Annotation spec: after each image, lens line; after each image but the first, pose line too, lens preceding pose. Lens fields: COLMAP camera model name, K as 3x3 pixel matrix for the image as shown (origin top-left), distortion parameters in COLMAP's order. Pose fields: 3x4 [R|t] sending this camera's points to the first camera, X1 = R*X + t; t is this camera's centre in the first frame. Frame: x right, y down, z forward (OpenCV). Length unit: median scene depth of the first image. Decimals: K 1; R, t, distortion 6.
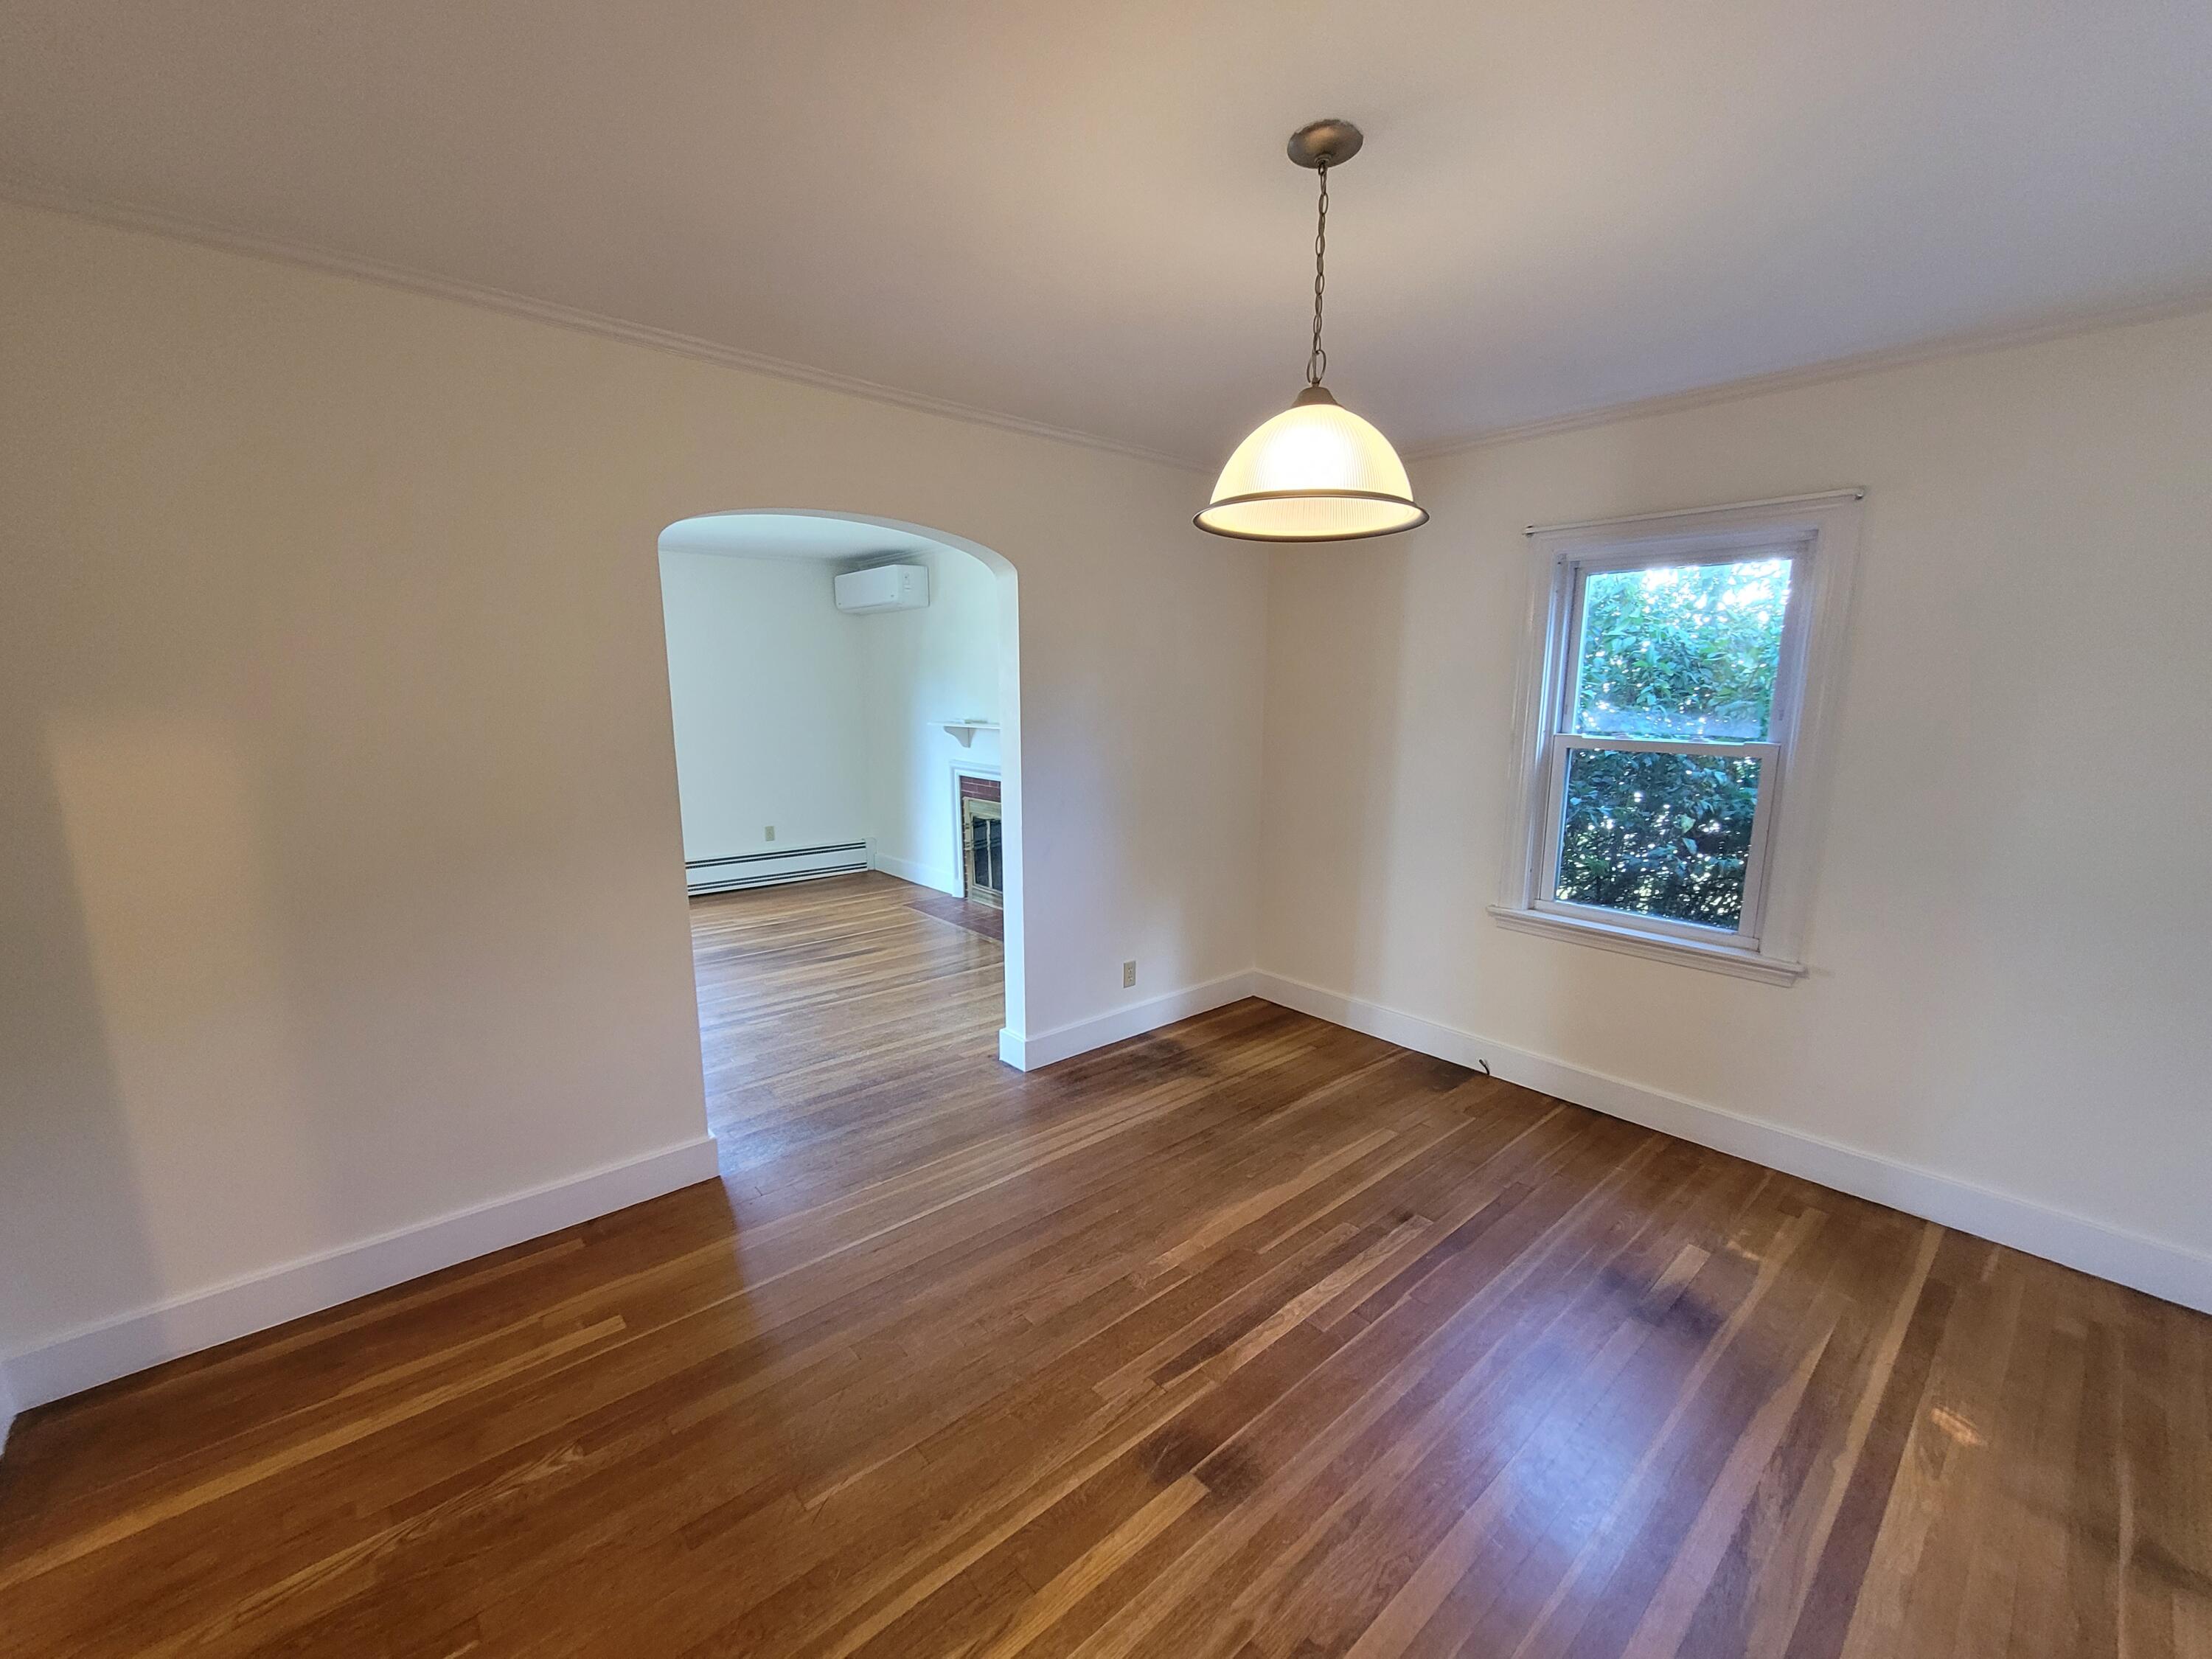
lens RADIAL K [[911.3, 0, 1101.4], [0, 911.3, 834.1], [0, 0, 1]] dist [0.002717, -0.000557]
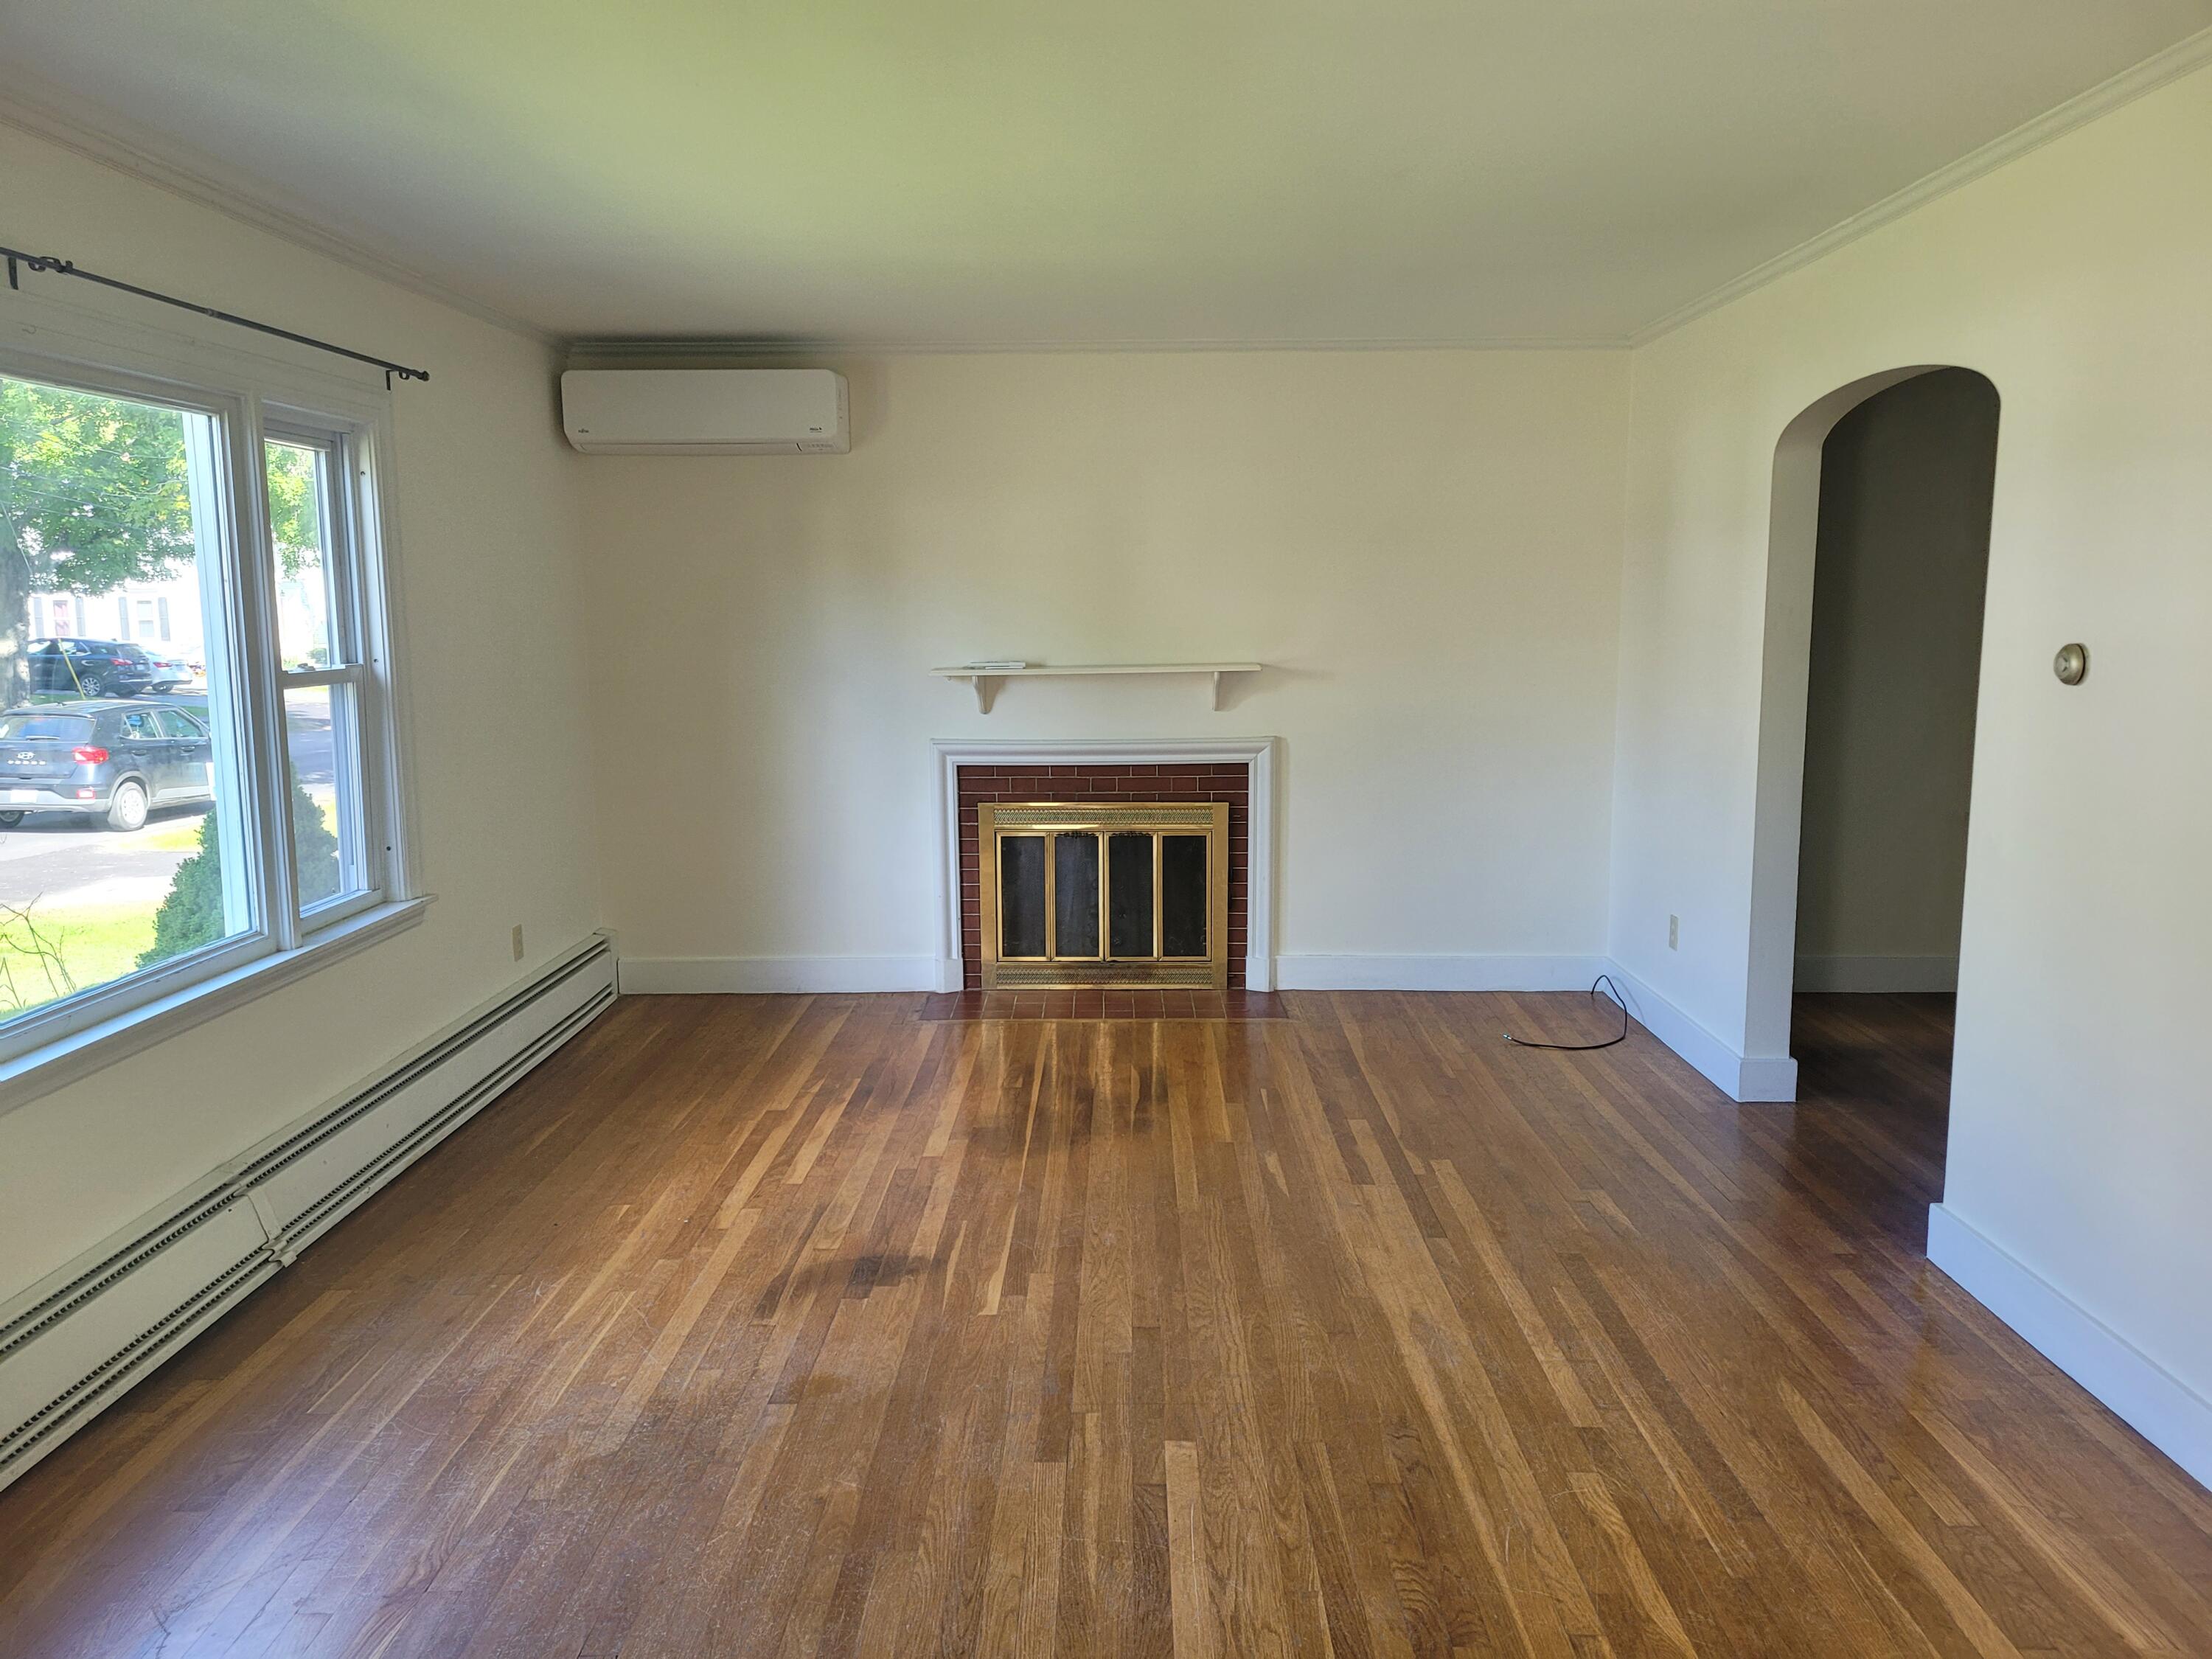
lens RADIAL K [[1669.5, 0, 1110.9], [0, 1669.5, 830.2], [0, 0, 1]] dist [0.056999, -0.037809]
pose [[0.669340, -0.107589, 0.735125, -0.849329], [0.129033, 0.991256, 0.027589, -0.043421], [-0.731666, 0.076389, 0.677370, 0.268634]]
